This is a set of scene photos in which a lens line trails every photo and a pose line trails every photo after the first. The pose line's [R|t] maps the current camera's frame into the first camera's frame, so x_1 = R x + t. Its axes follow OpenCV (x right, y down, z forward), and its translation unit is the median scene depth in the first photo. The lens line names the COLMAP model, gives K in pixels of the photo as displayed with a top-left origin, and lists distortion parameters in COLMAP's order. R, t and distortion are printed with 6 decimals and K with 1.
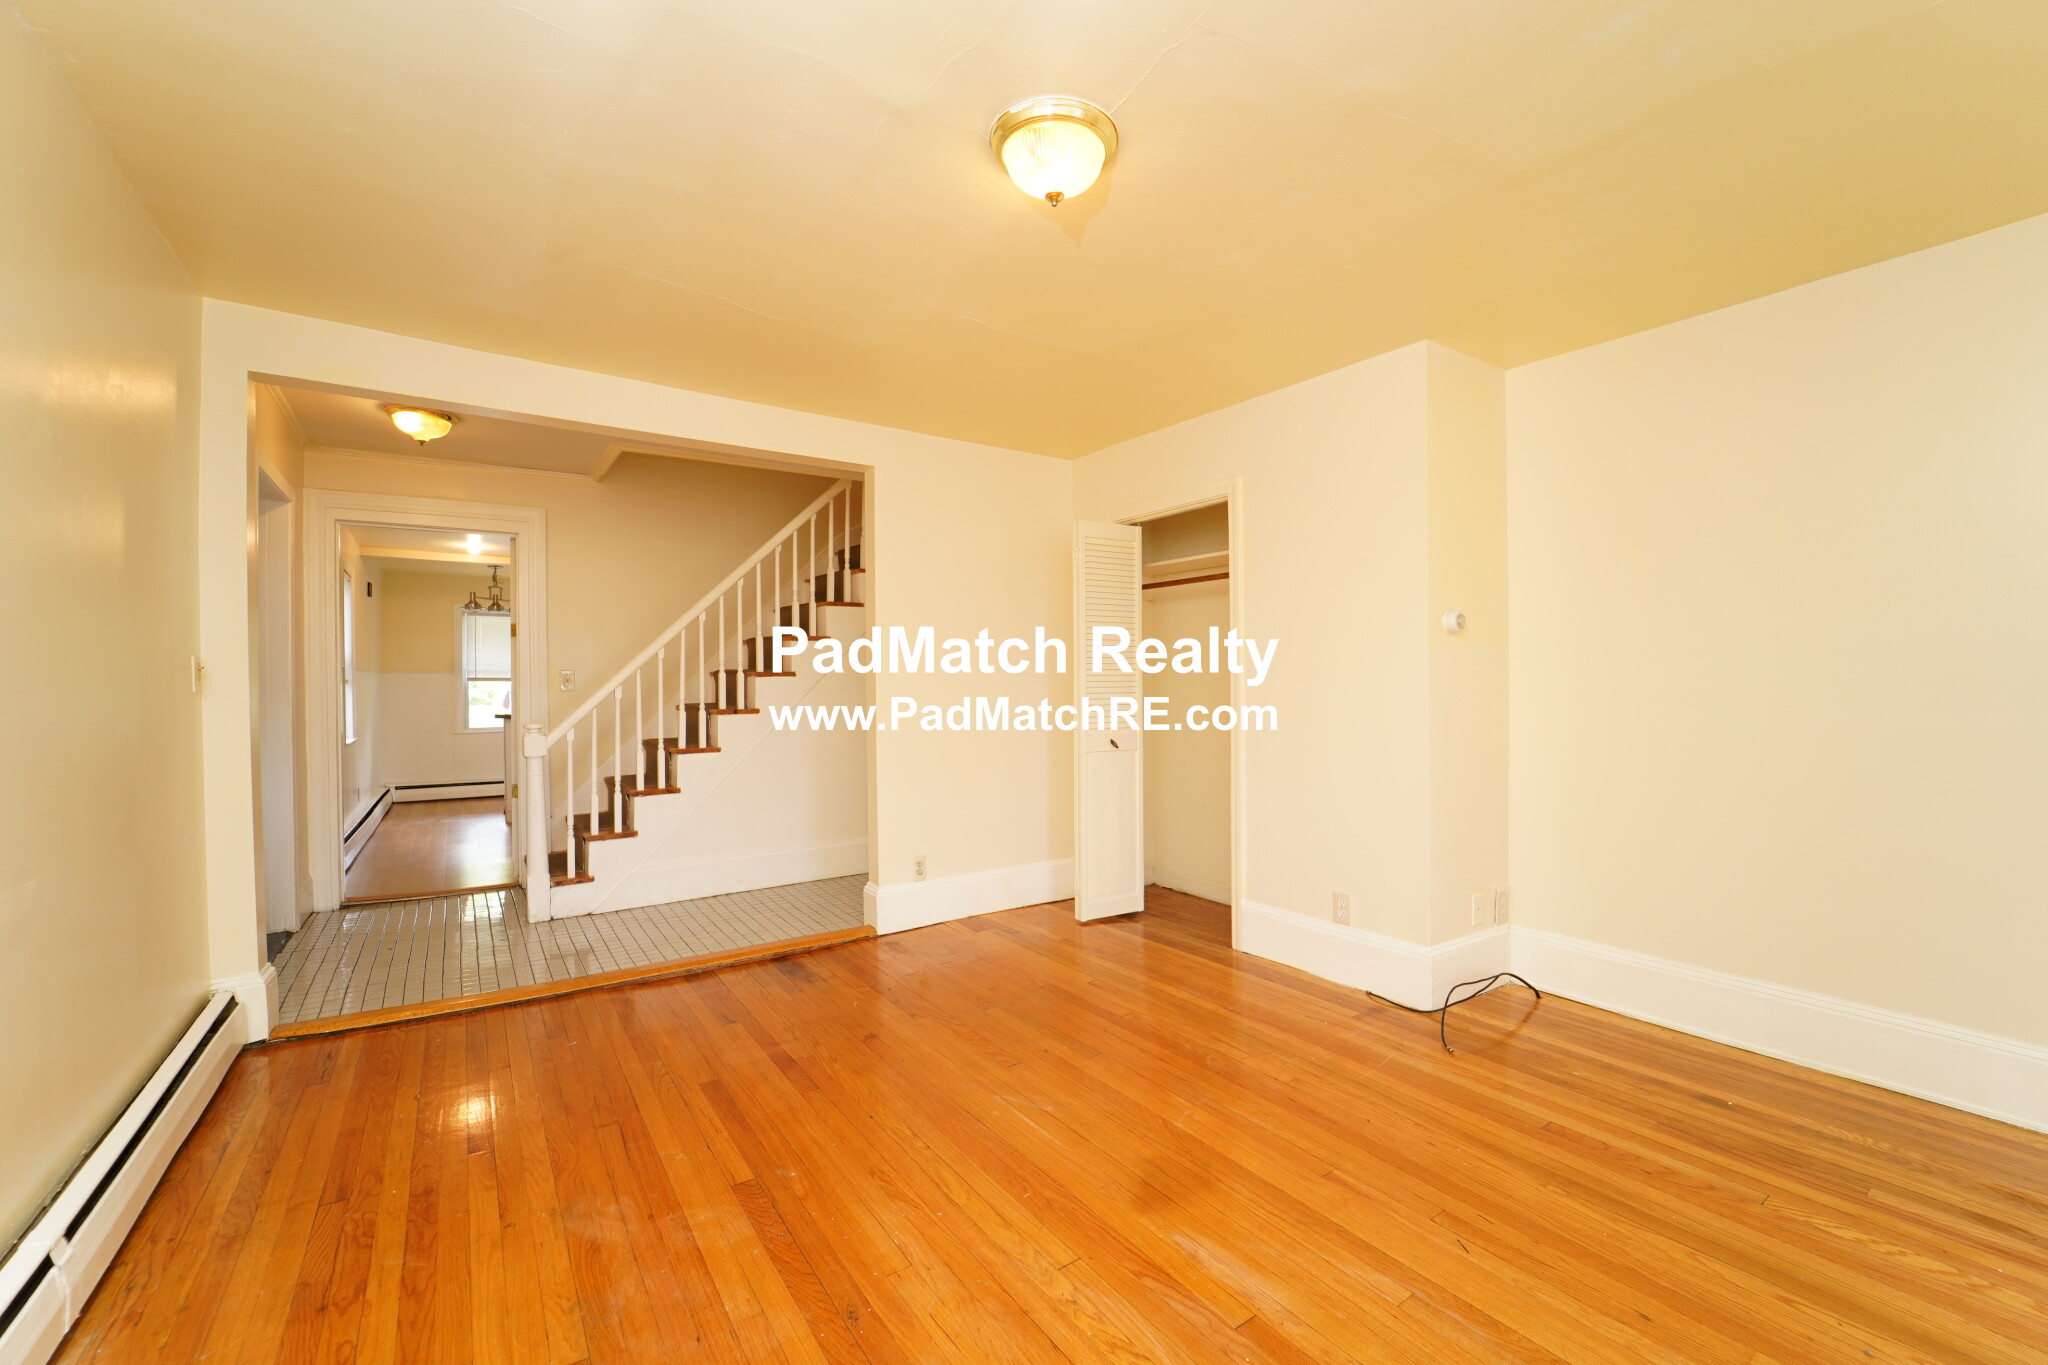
lens RADIAL K [[835.6, 0, 1033.1], [0, 835.6, 686.2], [0, 0, 1]] dist [-0.022704, 0.000964]
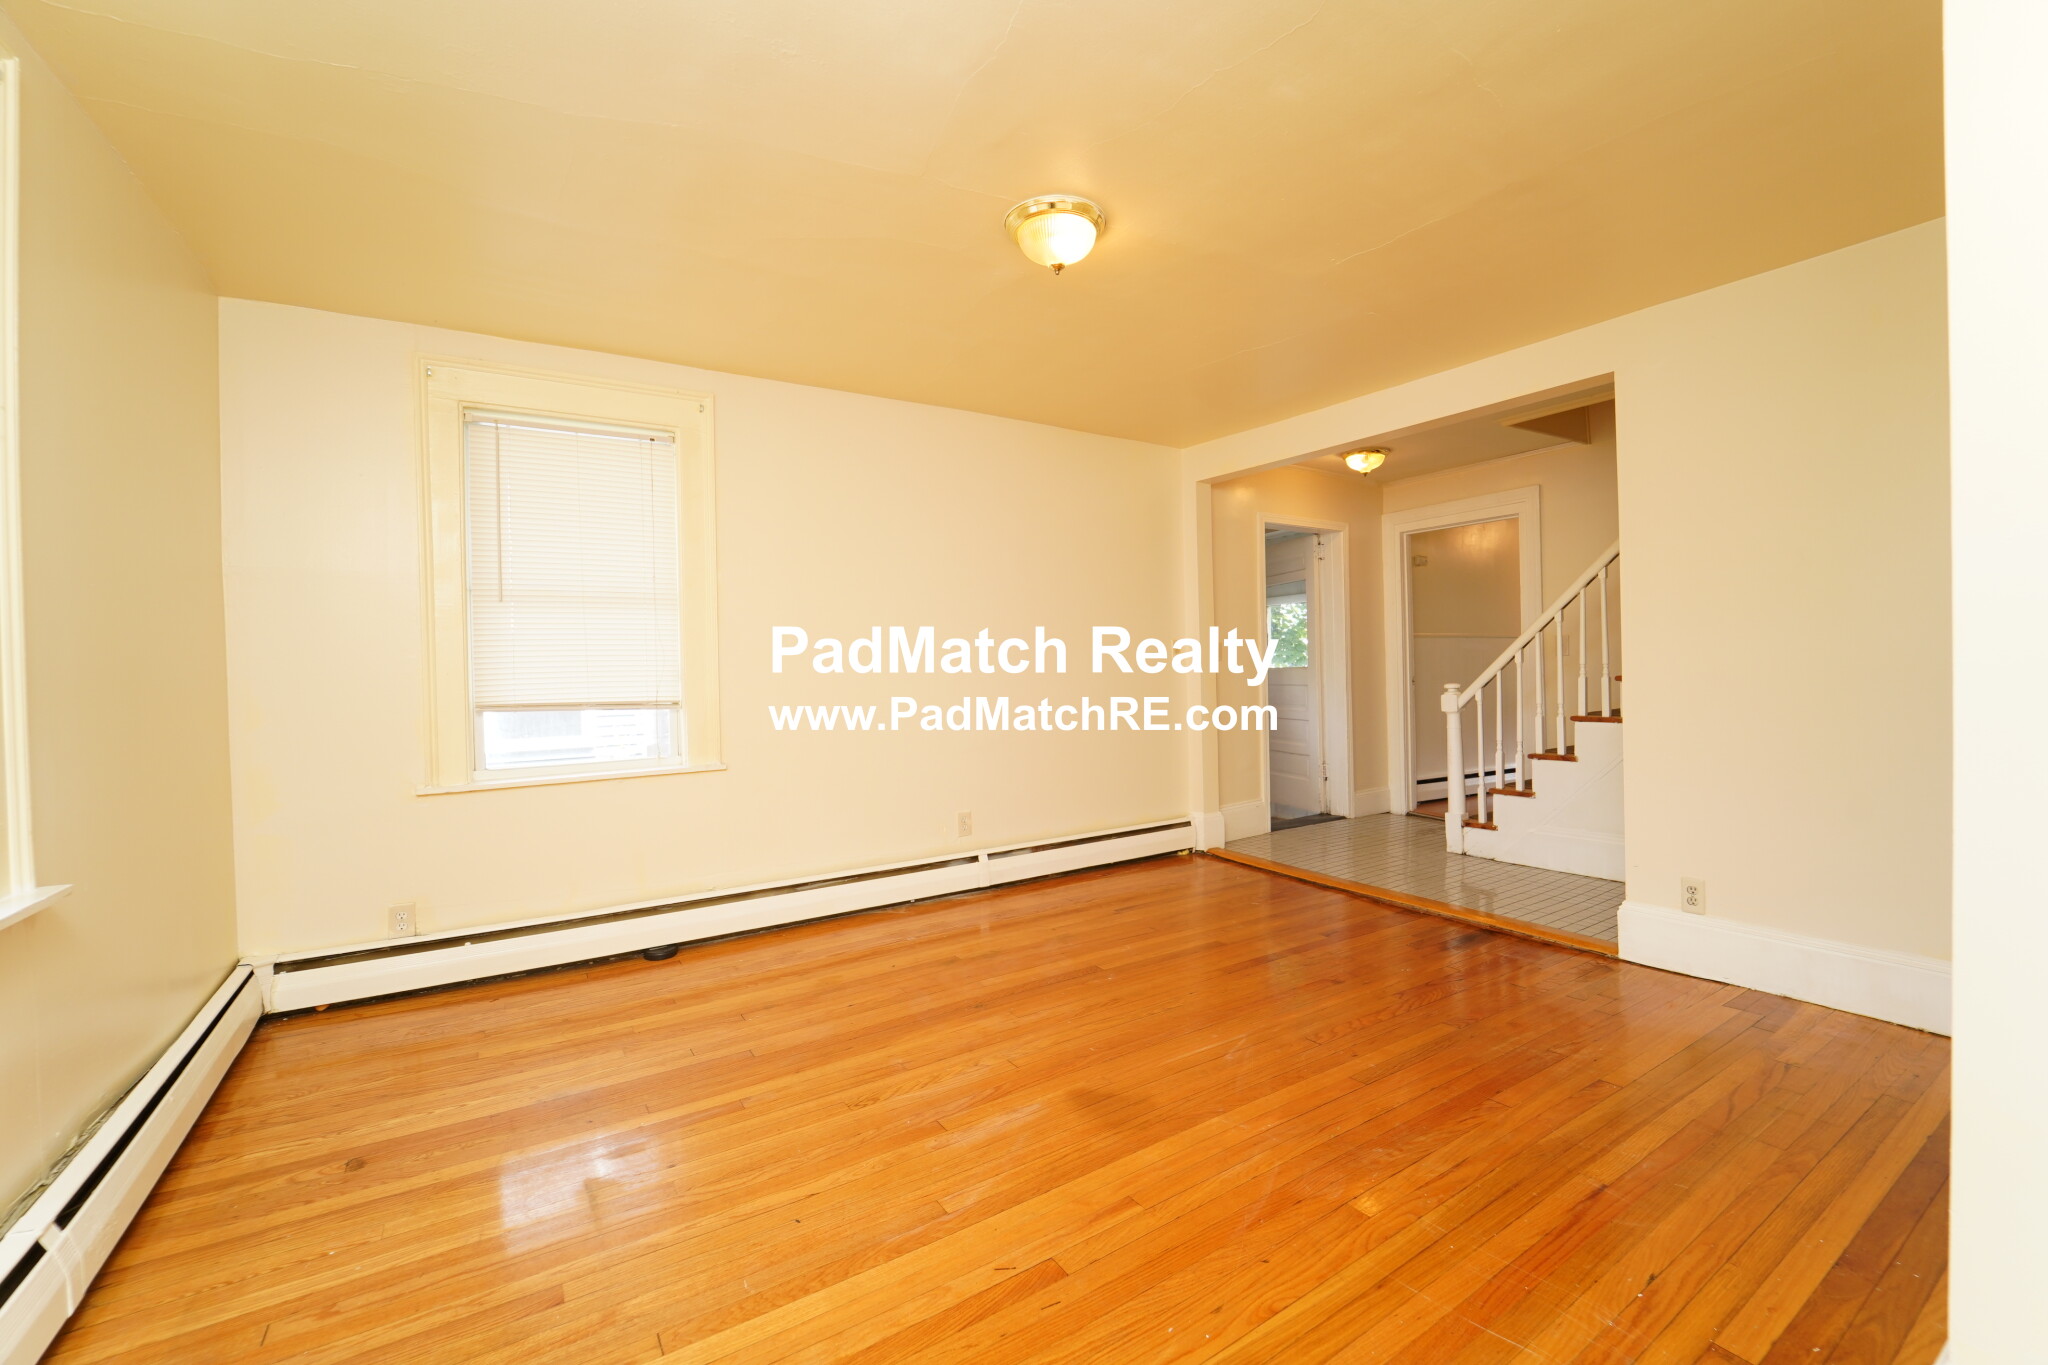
lens RADIAL K [[835.6, 0, 1041.3], [0, 835.6, 677.2], [0, 0, 1]] dist [-0.022704, 0.000964]
pose [[-0.016930, 0.019422, -0.999668, 0.662534], [0.011757, 0.999746, 0.019224, 0.006400], [0.999788, -0.011428, -0.017154, 0.496083]]
